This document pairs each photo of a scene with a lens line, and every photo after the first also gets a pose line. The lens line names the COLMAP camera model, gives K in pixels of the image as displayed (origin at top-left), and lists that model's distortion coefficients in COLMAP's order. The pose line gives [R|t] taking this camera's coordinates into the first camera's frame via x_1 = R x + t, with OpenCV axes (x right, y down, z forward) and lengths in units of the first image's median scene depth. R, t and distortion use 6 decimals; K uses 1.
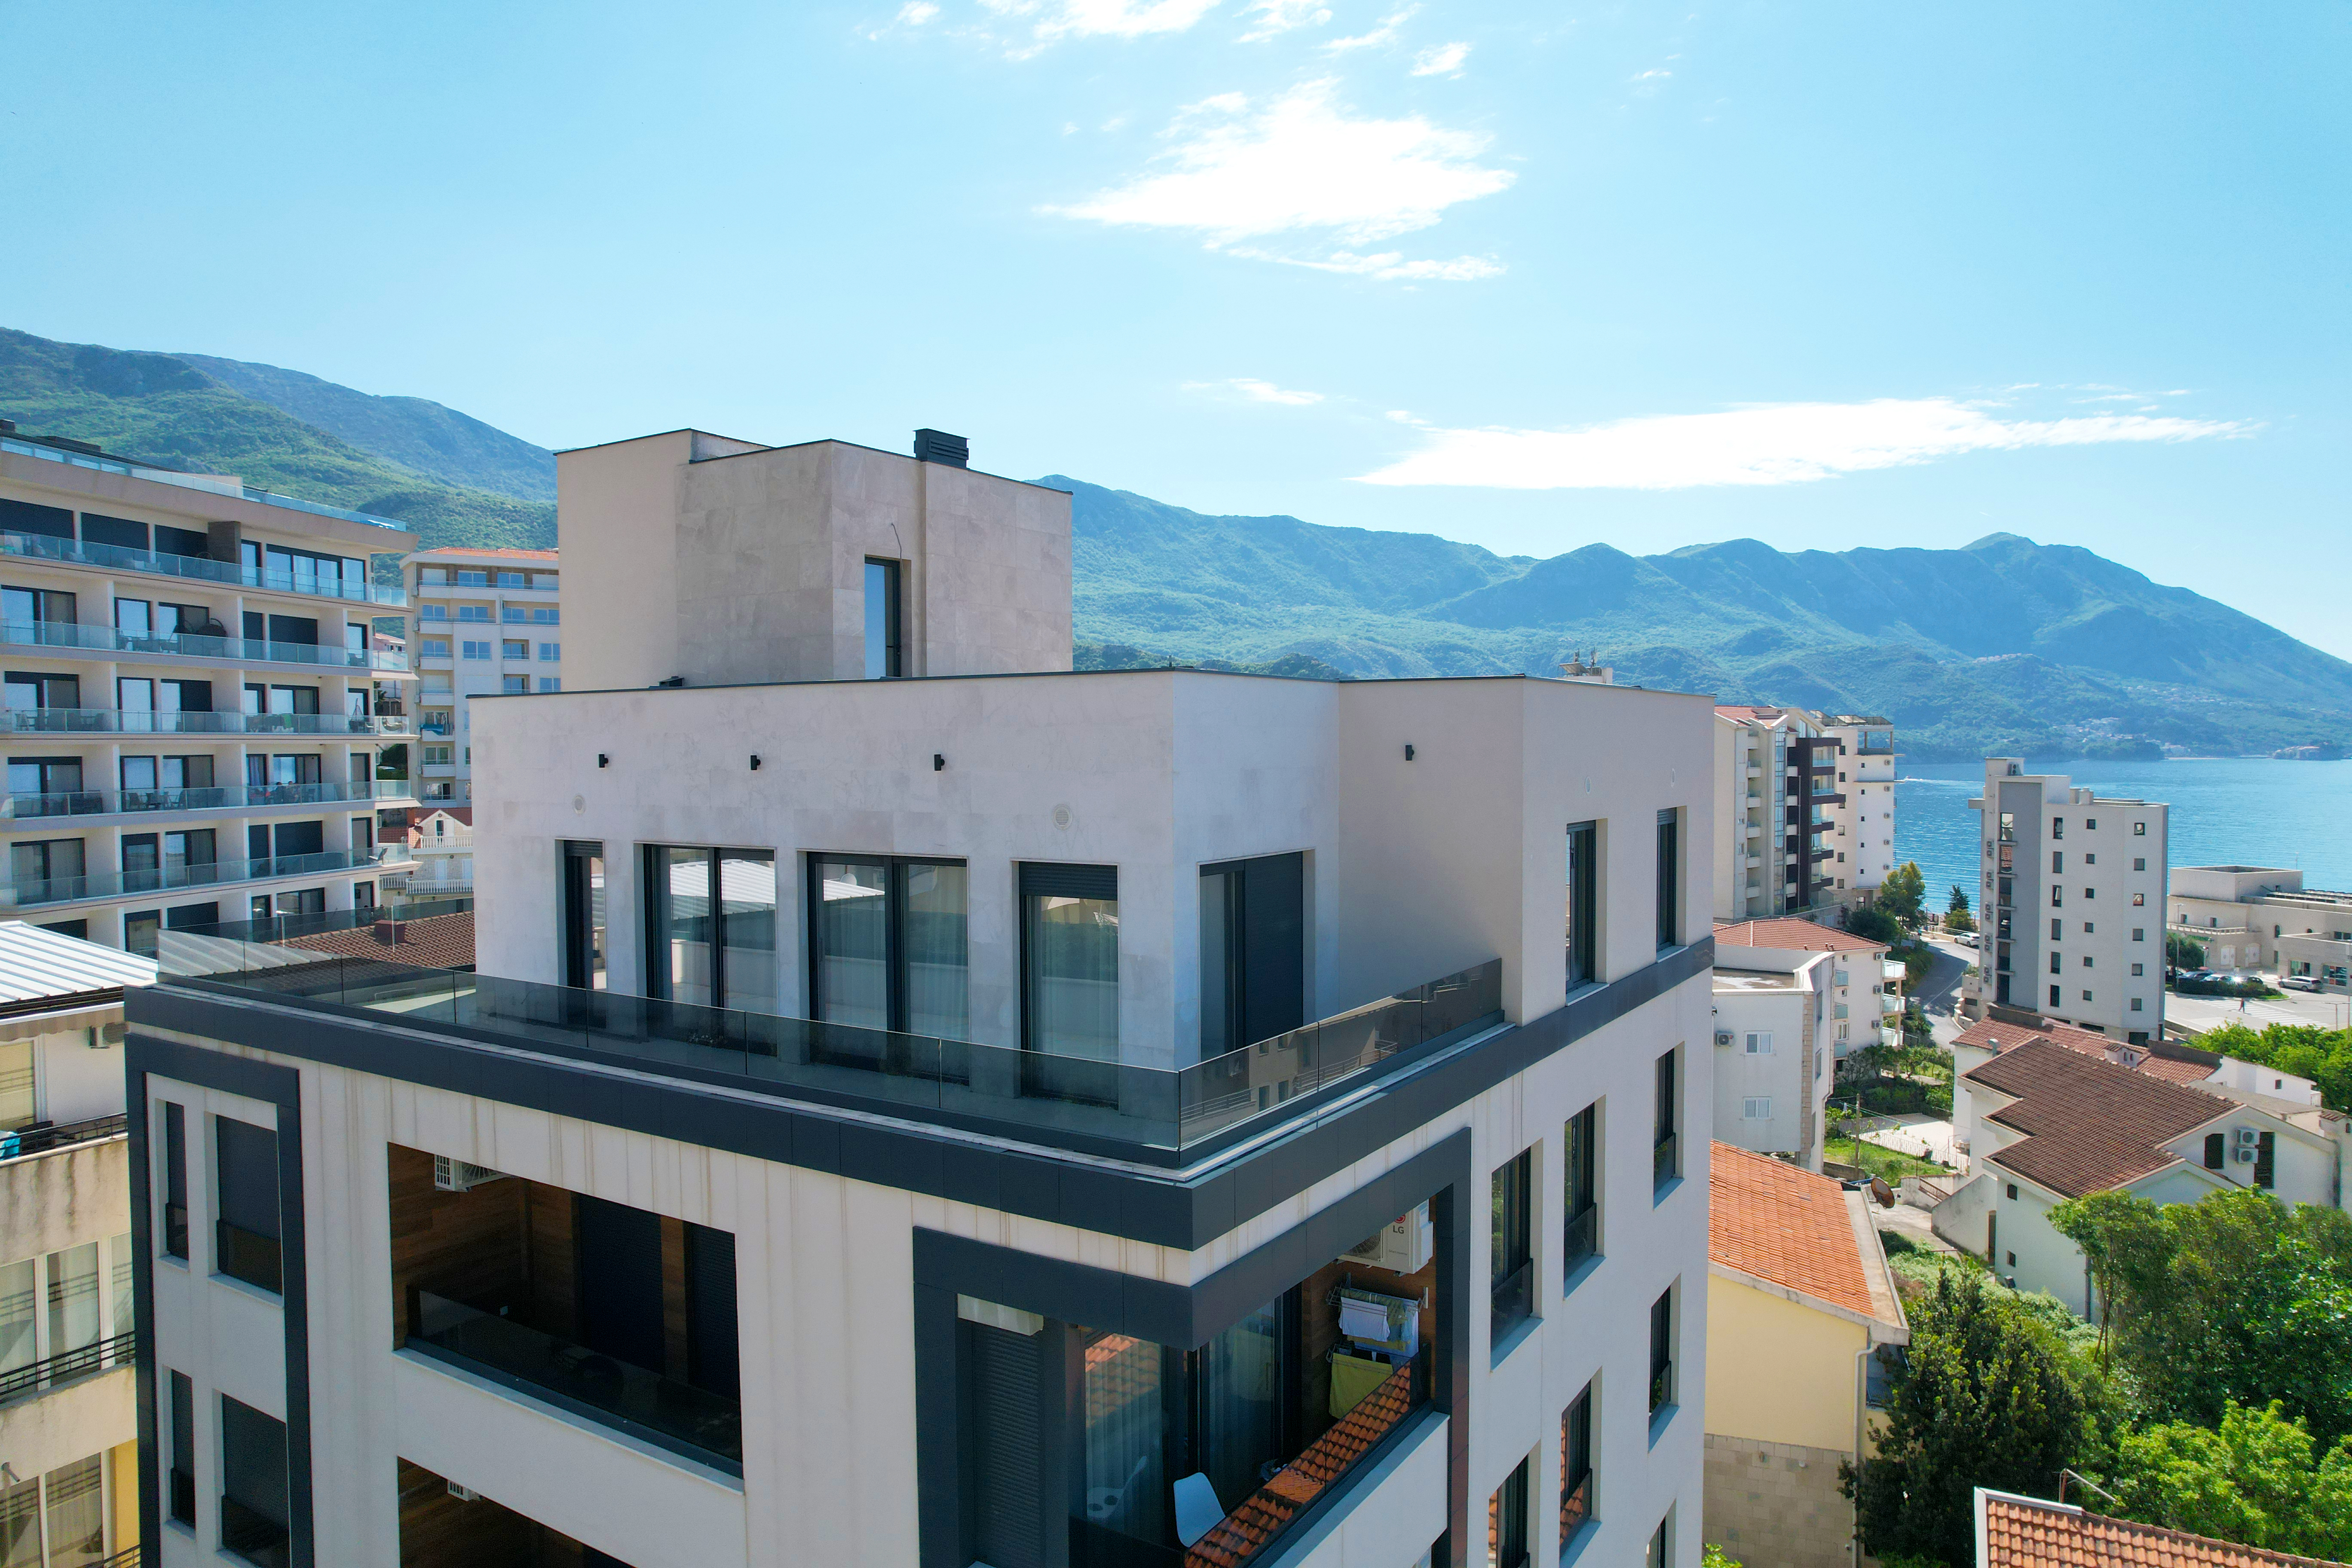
lens RADIAL K [[1508.6, 0, 1183.2], [0, 1508.6, 802.8], [0, 0, 1]] dist [-0.086023, 0.085907]
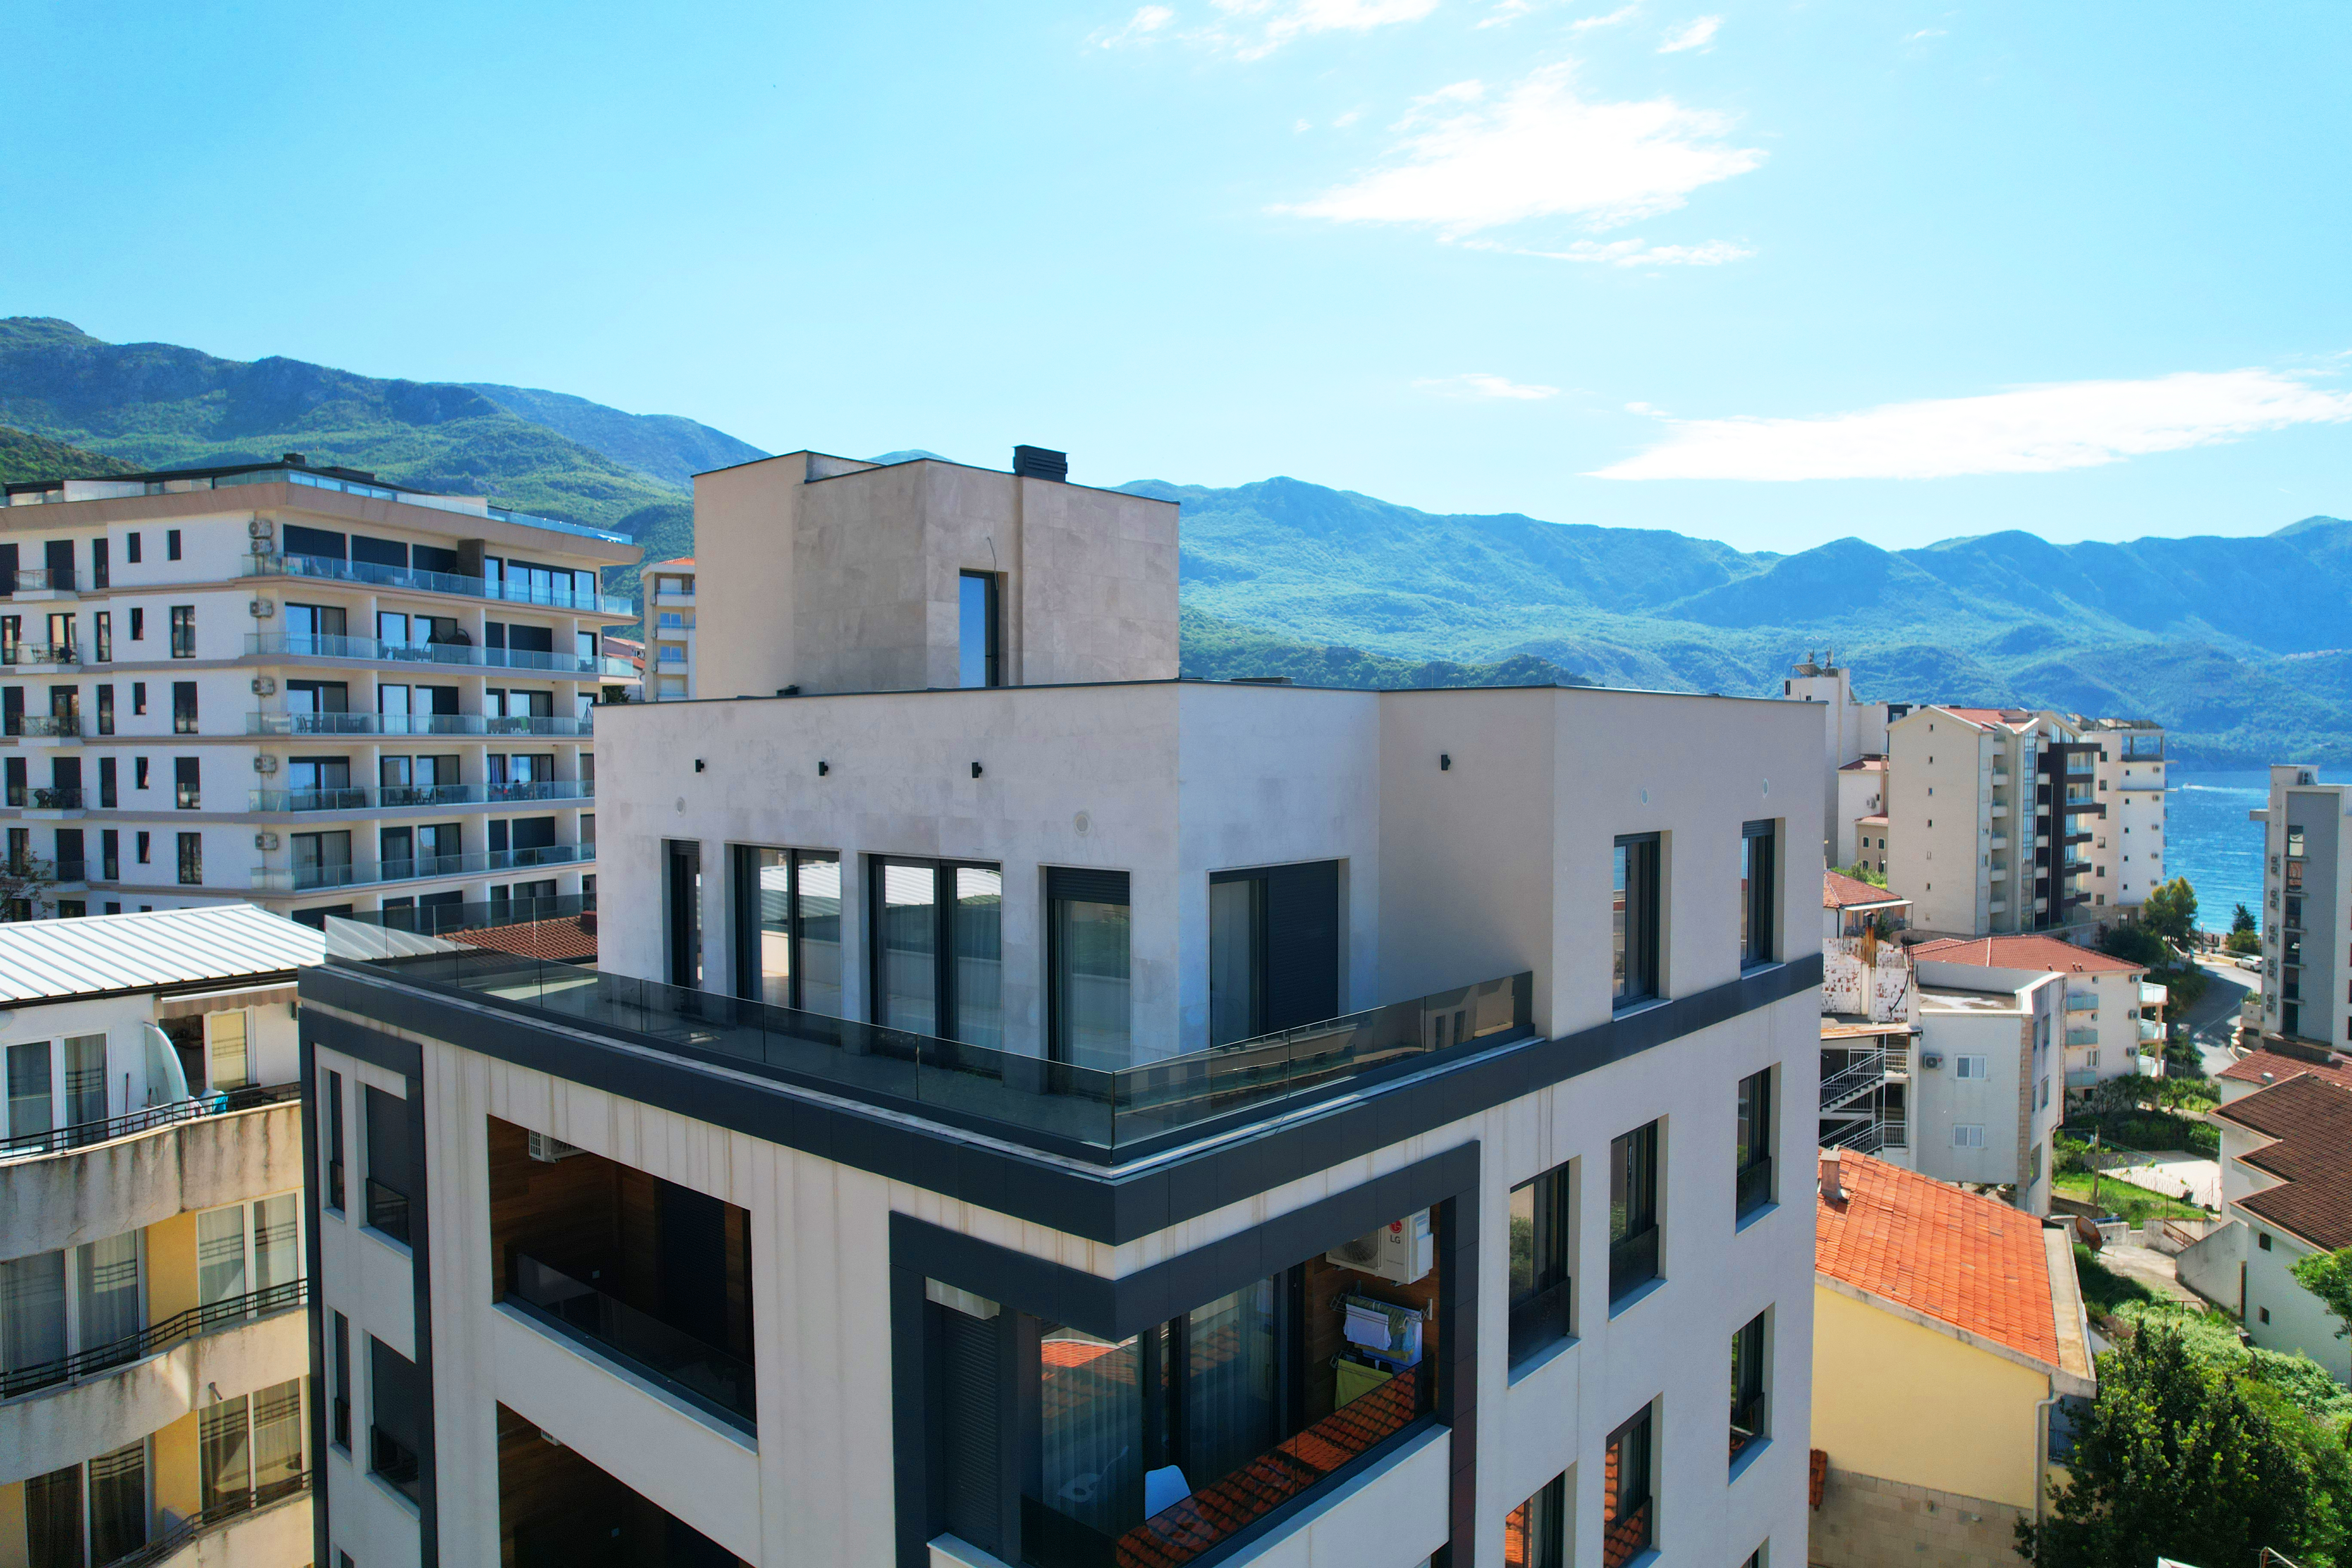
lens RADIAL K [[1513.6, 0, 1183.5], [0, 1513.6, 804.3], [0, 0, 1]] dist [-0.087440, 0.085490]
pose [[0.989117, 0.008706, -0.146871, 0.050509], [-0.008779, 0.999961, 0.000156, -0.001709], [0.146867, 0.001135, 0.989156, -0.005451]]
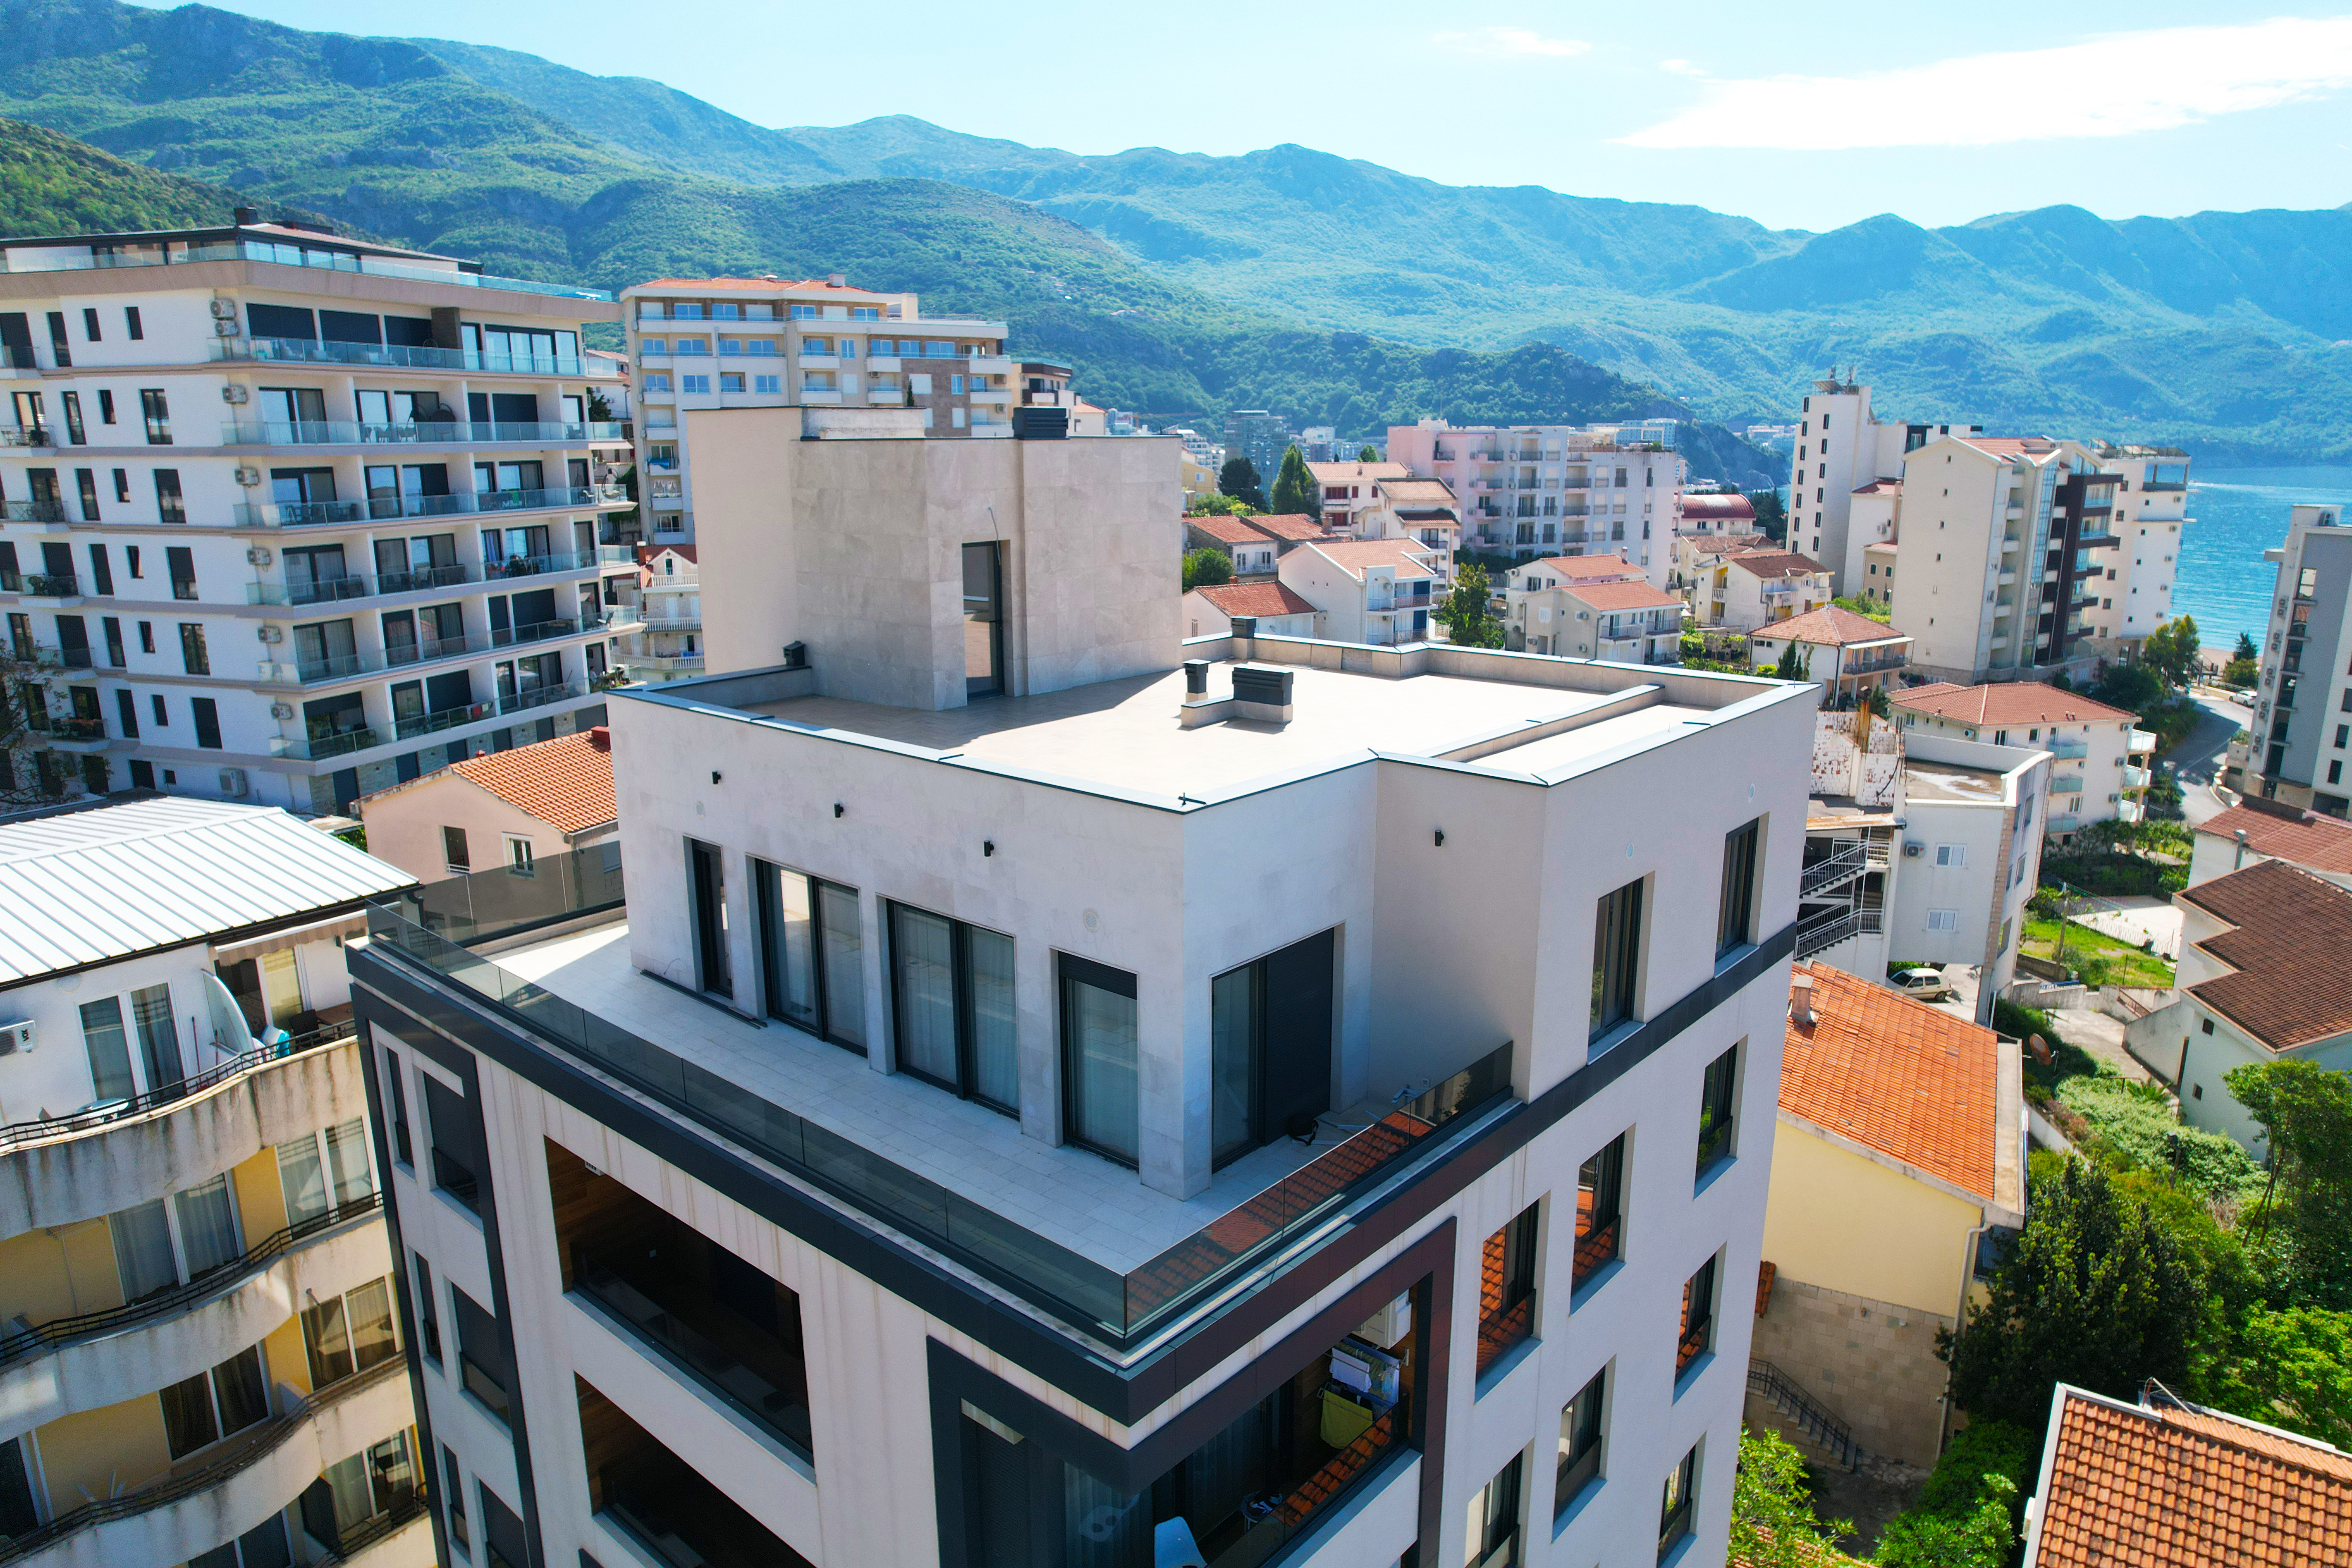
lens RADIAL K [[1513.6, 0, 1183.5], [0, 1513.6, 804.3], [0, 0, 1]] dist [-0.087440, 0.085490]
pose [[0.989009, 0.037755, -0.142957, 0.049762], [-0.008373, 0.979599, 0.200789, -0.105249], [0.147621, -0.197386, 0.969148, -0.011270]]
